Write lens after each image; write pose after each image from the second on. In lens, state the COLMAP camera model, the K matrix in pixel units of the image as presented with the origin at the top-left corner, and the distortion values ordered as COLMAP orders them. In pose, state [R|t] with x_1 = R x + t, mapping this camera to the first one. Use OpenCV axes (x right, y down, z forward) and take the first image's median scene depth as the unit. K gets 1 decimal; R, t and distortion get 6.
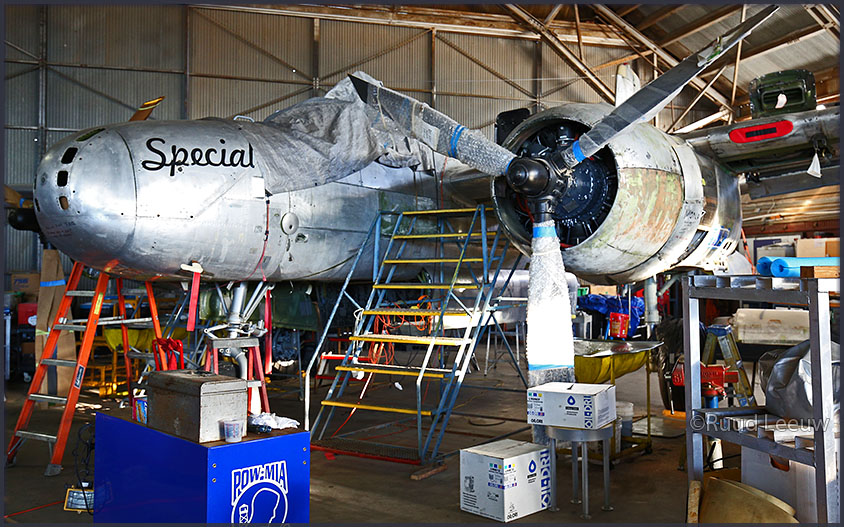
lens RADIAL K [[897.9, 0, 421.7], [0, 897.9, 261.9], [0, 0, 1]] dist [0.019443, 0.000000]
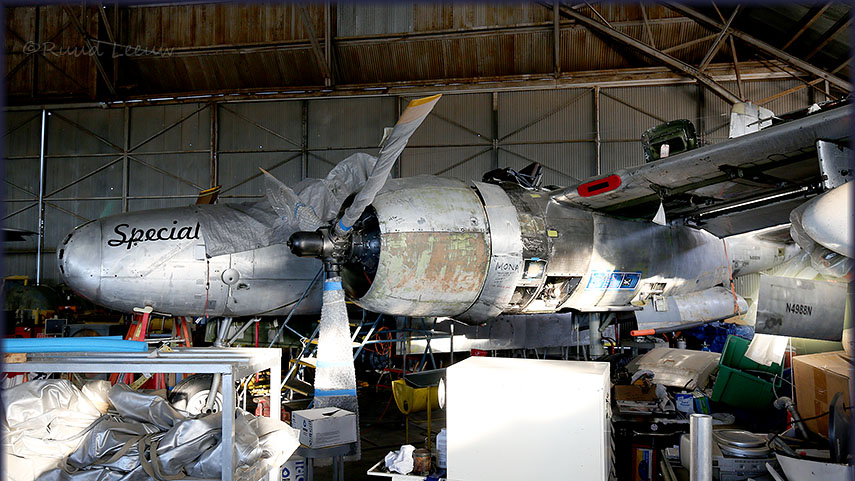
lens RADIAL K [[748.4, 0, 432.1], [0, 748.4, 238.4], [0, 0, 1]] dist [0.027519, 0.005318]
pose [[0.873377, -0.029270, -0.486165, 0.716879], [0.007198, 0.998859, -0.047207, -0.045966], [0.486992, 0.037730, 0.872591, 0.134696]]
